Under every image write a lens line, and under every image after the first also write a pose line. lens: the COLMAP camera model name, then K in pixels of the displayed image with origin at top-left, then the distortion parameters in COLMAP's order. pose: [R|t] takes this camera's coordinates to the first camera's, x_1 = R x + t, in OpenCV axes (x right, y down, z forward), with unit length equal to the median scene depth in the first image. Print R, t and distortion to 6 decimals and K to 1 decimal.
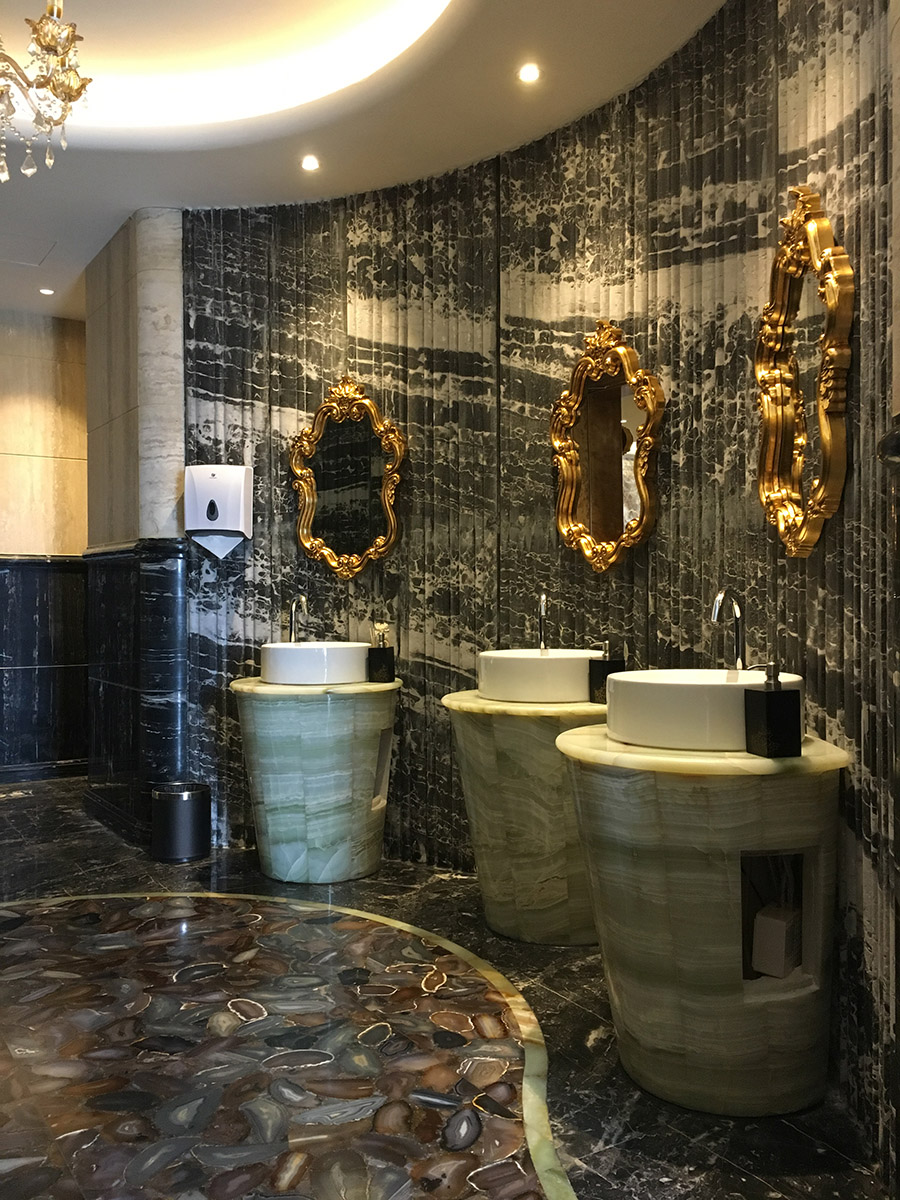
lens RADIAL K [[1018.3, 0, 450.6], [0, 1018.3, 598.7], [0, 0, 1]] dist [0.081915, -0.109730]
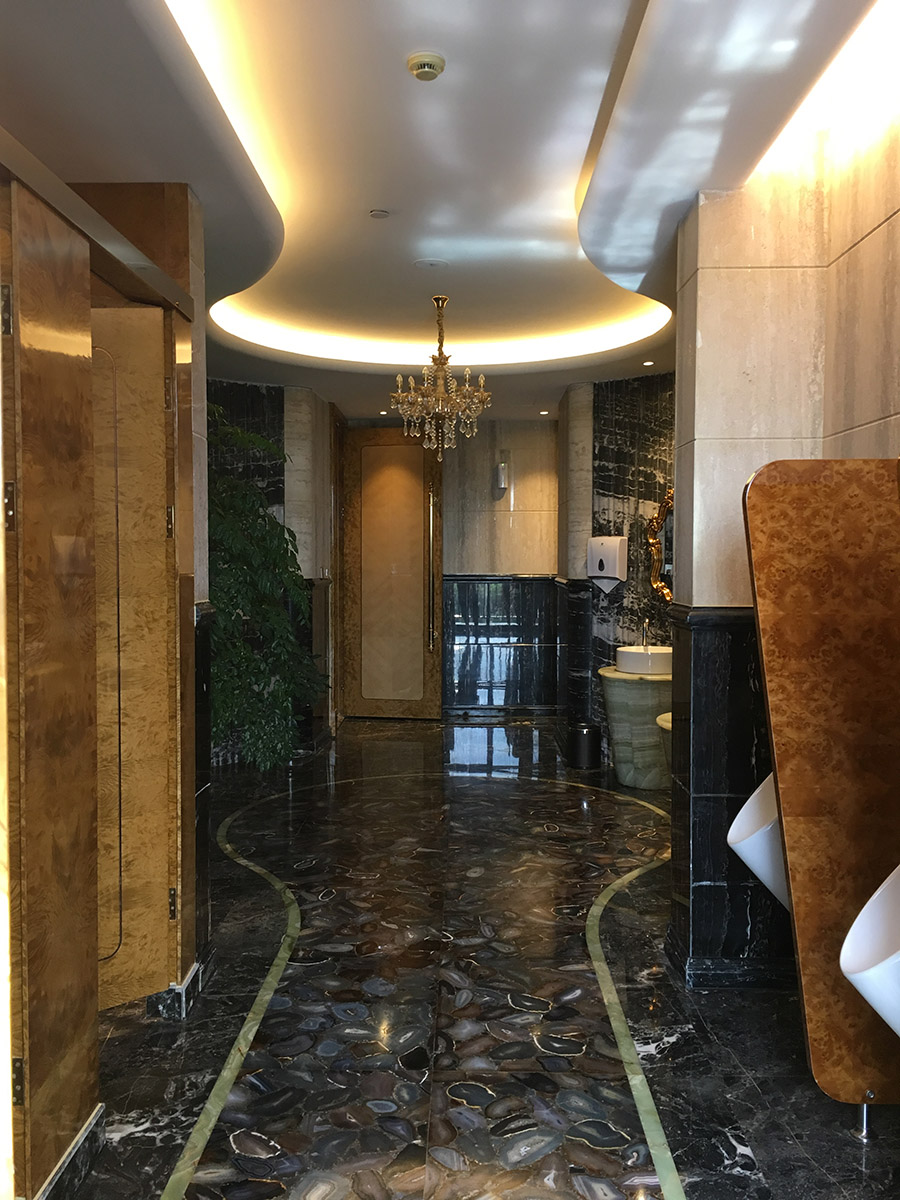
lens RADIAL K [[1018.3, 0, 449.8], [0, 1018.3, 600.1], [0, 0, 1]] dist [0.081915, -0.109730]
pose [[0.829064, 0.027811, -0.558462, 0.486680], [-0.002507, 0.998937, 0.046024, -0.102583], [0.559148, -0.036756, 0.828253, -0.518925]]
